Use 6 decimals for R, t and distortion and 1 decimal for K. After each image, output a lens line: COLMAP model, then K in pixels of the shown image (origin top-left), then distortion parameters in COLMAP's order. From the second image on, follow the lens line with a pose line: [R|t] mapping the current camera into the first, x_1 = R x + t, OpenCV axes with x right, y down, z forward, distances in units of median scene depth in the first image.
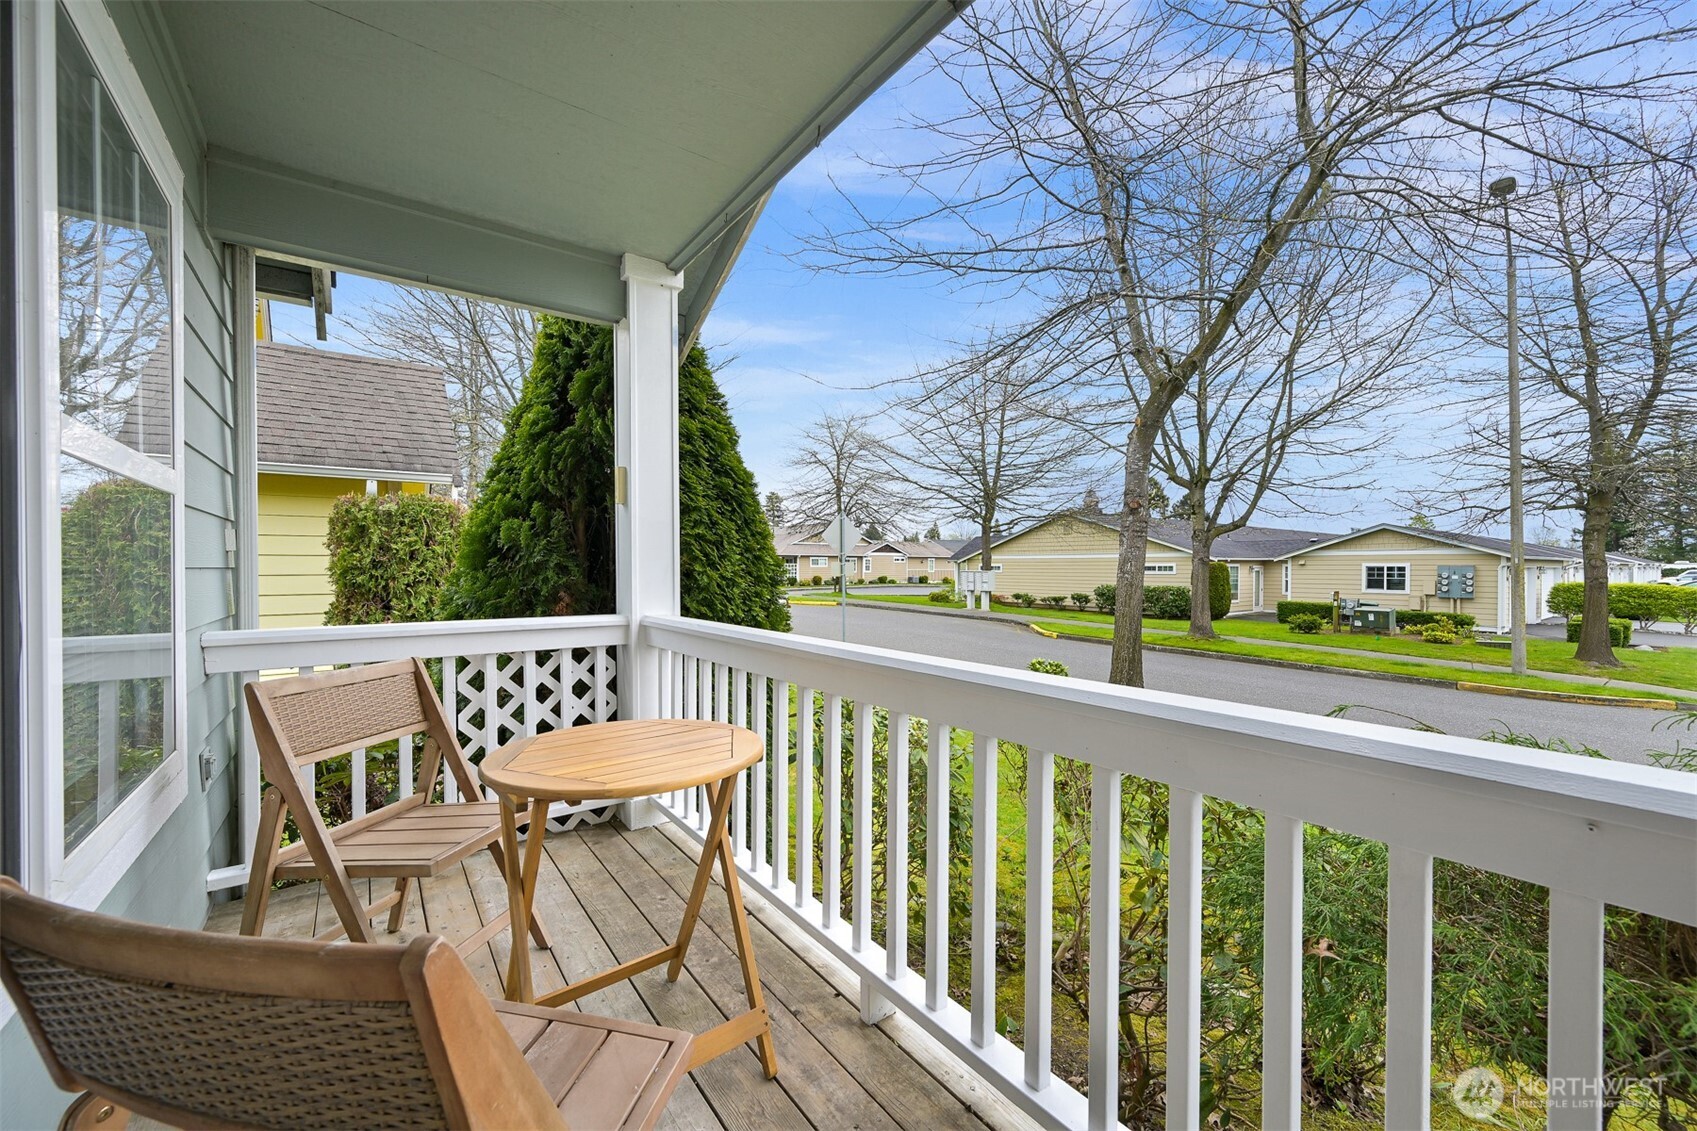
lens RADIAL K [[658.4, 0, 851.1], [0, 658.4, 572.2], [0, 0, 1]] dist [0.000586, 0.000075]
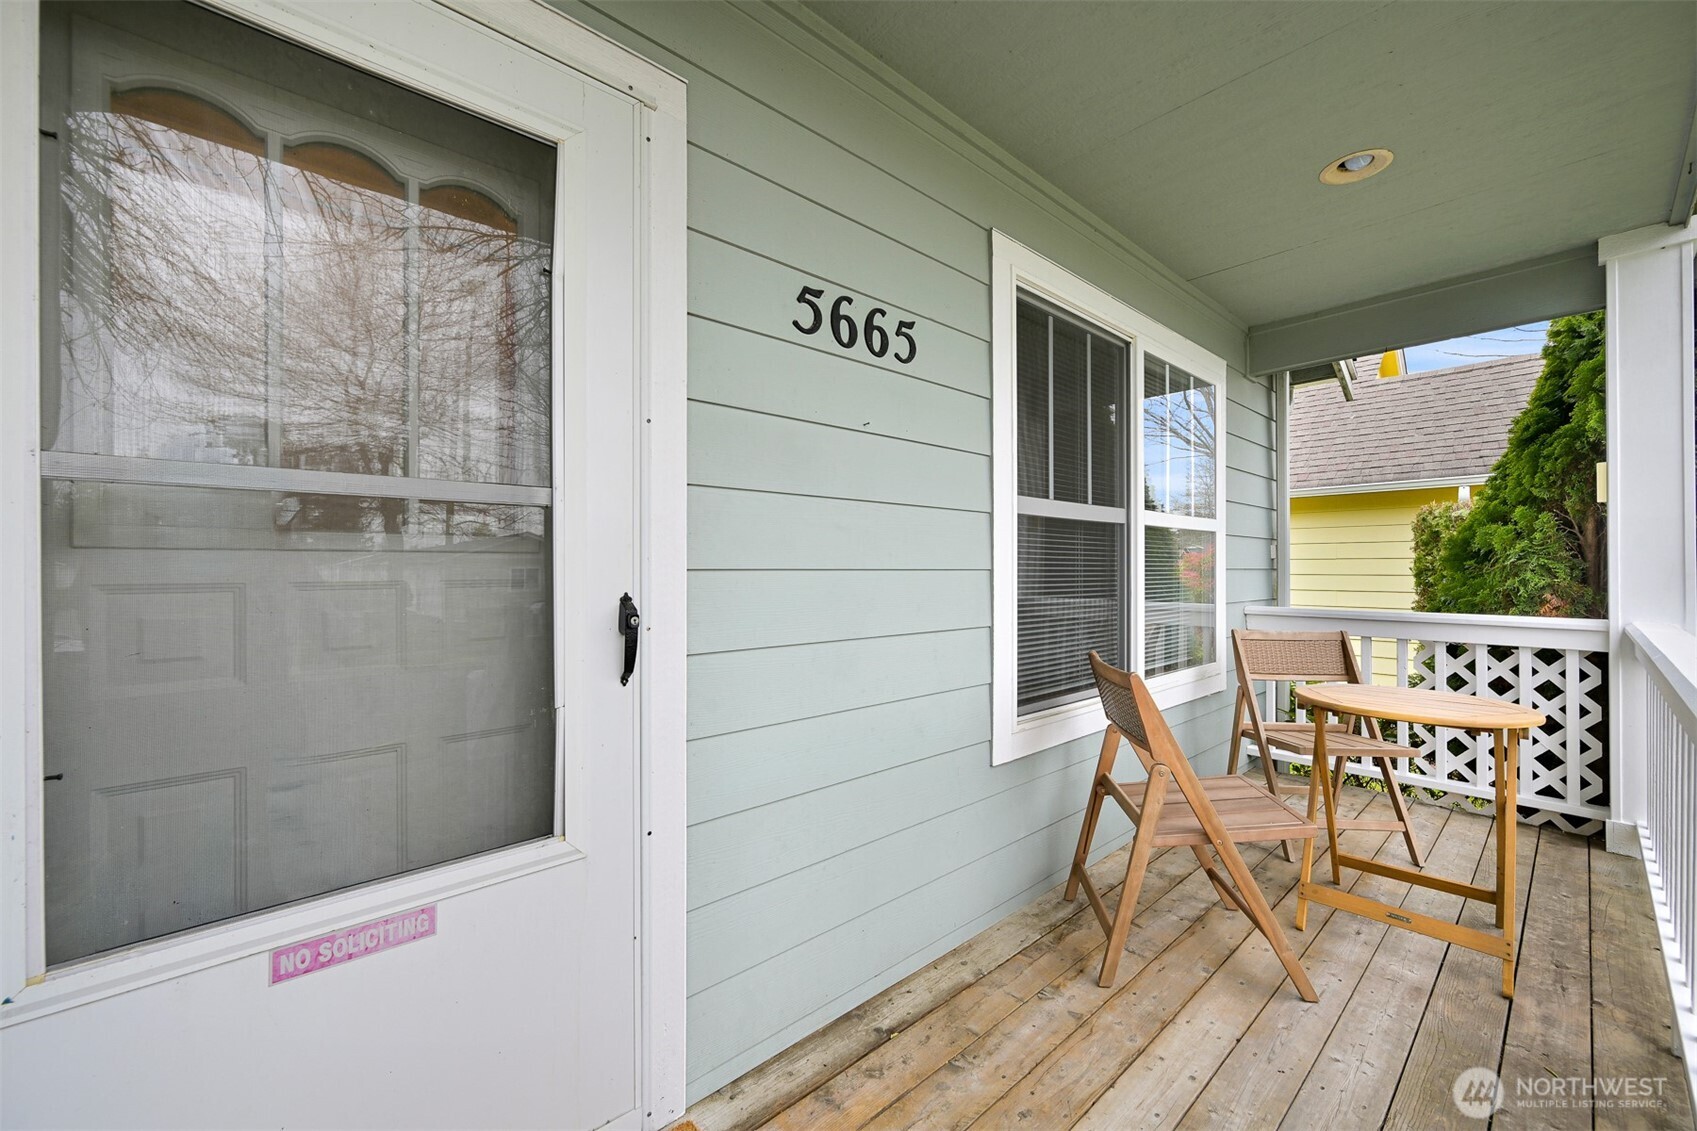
lens RADIAL K [[658.4, 0, 851.1], [0, 658.4, 572.2], [0, 0, 1]] dist [0.000586, 0.000075]
pose [[0.089774, 0.007831, -0.995931, 0.467319], [-0.009186, 0.999933, 0.007035, -0.000342], [0.995920, 0.008517, 0.089840, -0.145155]]
